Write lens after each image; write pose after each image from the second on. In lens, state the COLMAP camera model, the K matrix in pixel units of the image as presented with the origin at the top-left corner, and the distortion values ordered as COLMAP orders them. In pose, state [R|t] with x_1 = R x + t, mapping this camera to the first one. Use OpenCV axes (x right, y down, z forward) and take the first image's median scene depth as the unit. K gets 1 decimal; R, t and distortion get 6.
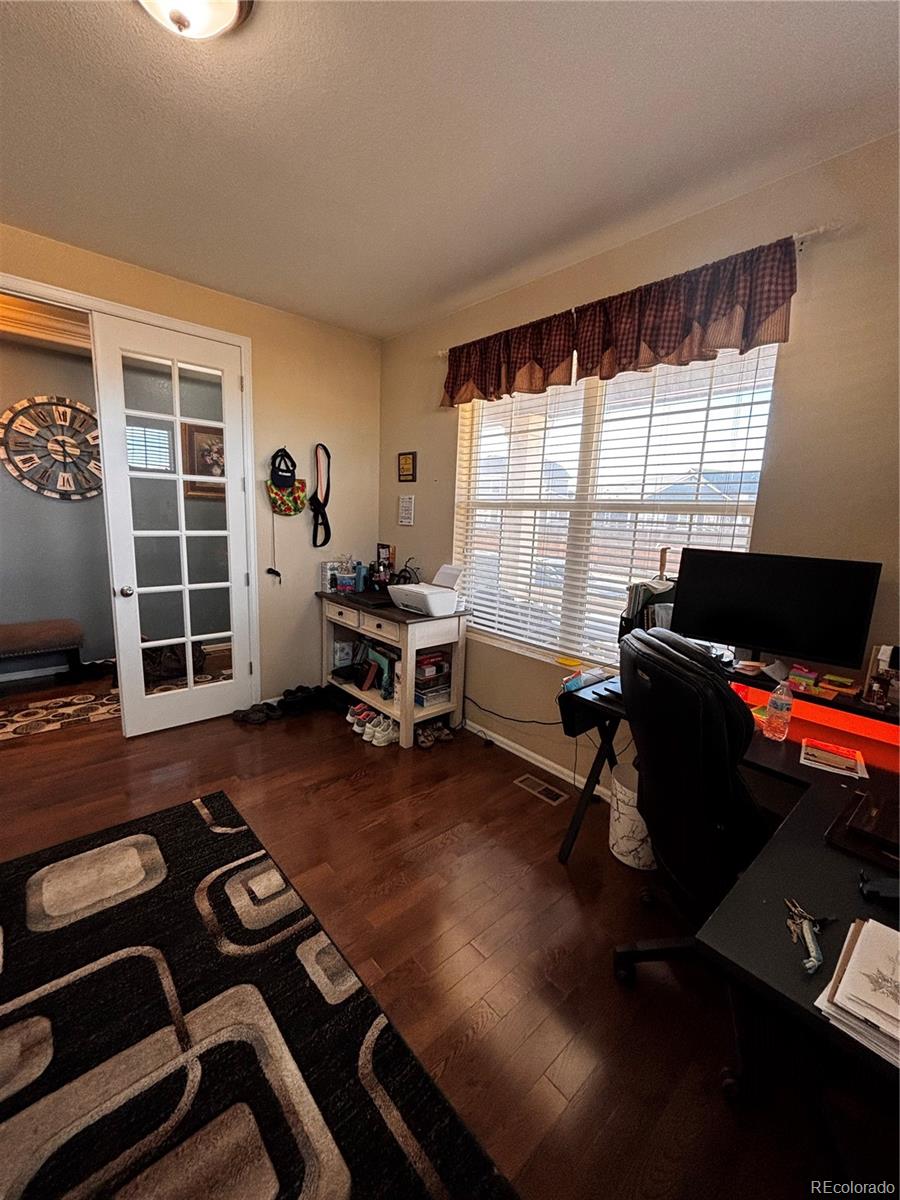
lens RADIAL K [[479.4, 0, 447.5], [0, 479.4, 595.2], [0, 0, 1]] dist [-0.001507, -0.000198]
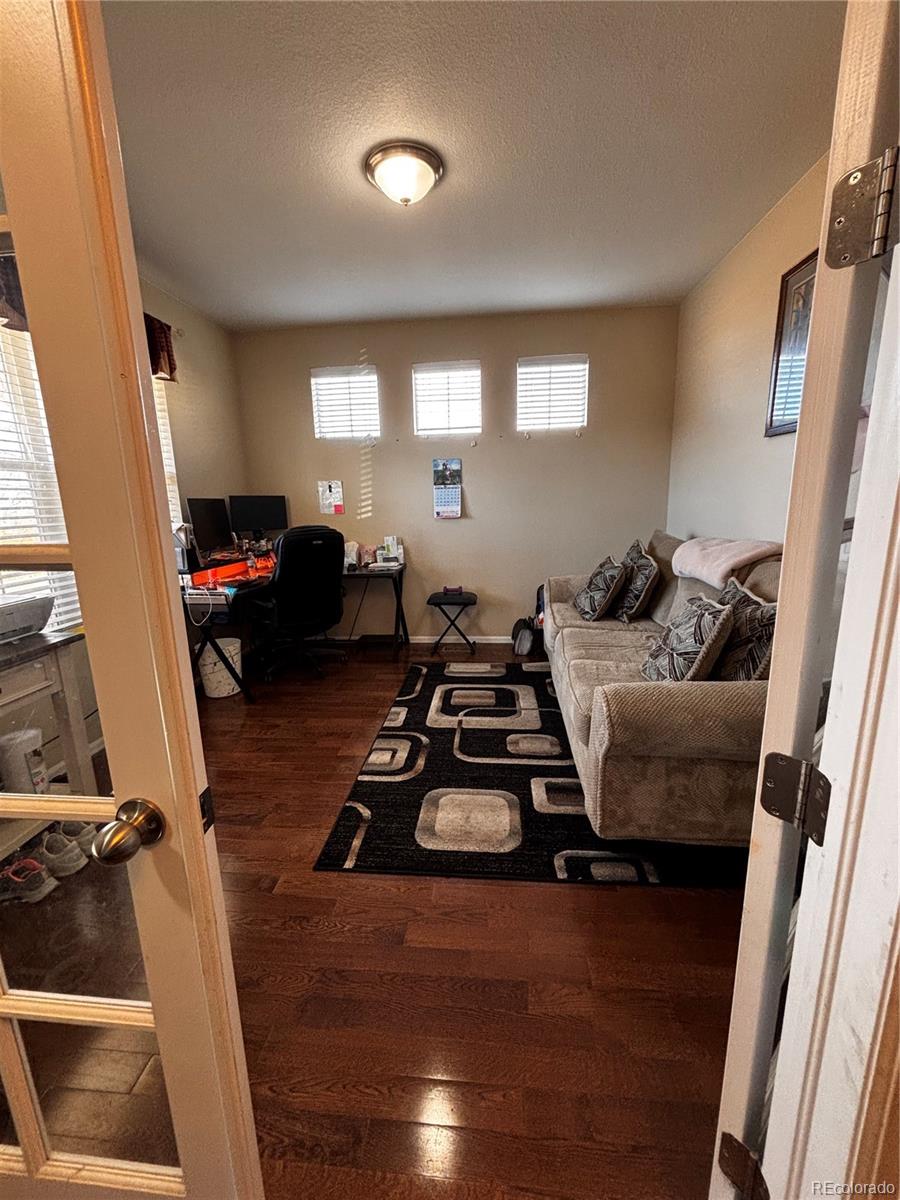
lens RADIAL K [[479.4, 0, 447.5], [0, 479.4, 595.2], [0, 0, 1]] dist [-0.001507, -0.000198]
pose [[-0.678020, -0.168447, 0.715482, -1.627975], [0.122734, 0.933778, 0.336148, -0.290447], [-0.724724, 0.315729, -0.612446, 1.810583]]
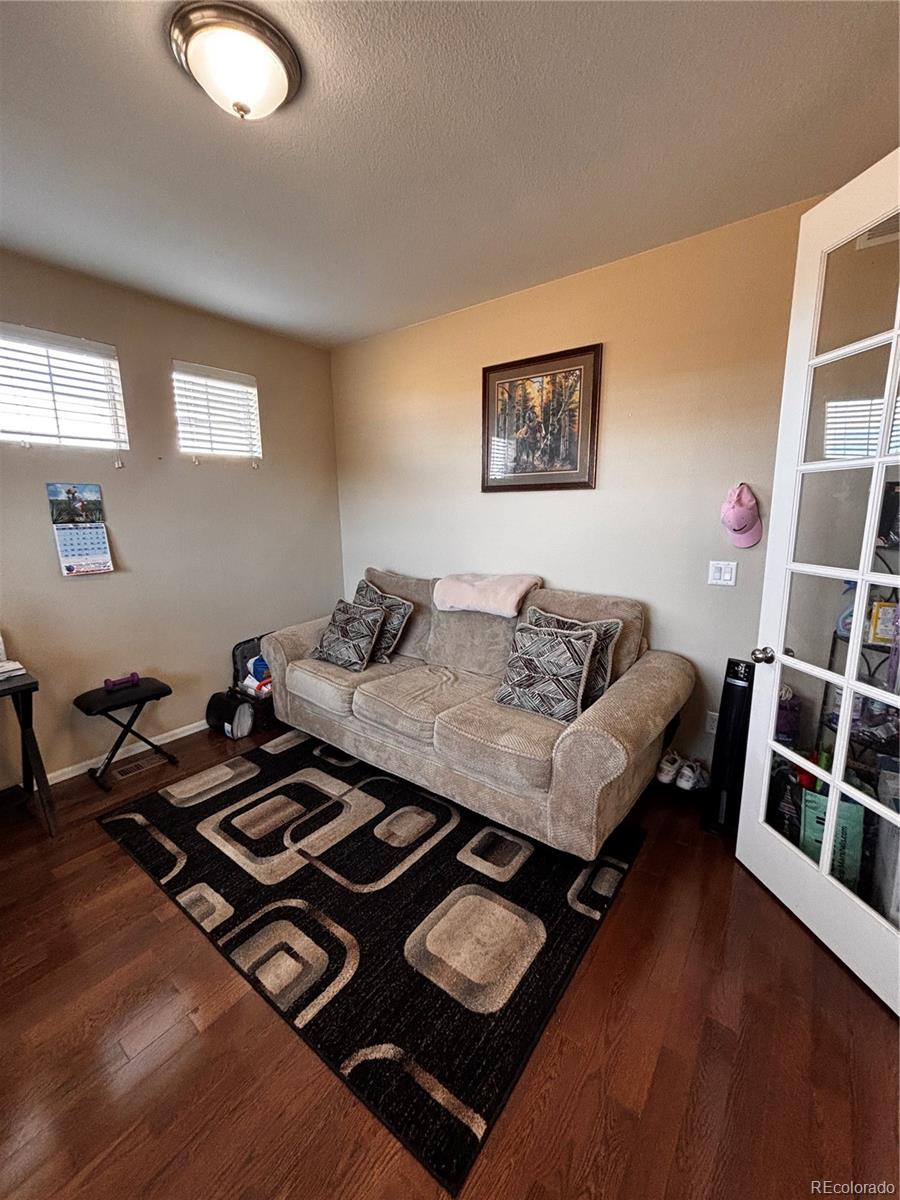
lens RADIAL K [[491.9, 0, 450.5], [0, 491.9, 581.8], [0, 0, 1]] dist [0.002886, 0.000408]
pose [[-0.981580, 0.001402, -0.191045, -0.596468], [-0.058430, 0.949856, 0.307179, -0.387070], [0.181896, 0.312684, -0.932278, 1.933634]]
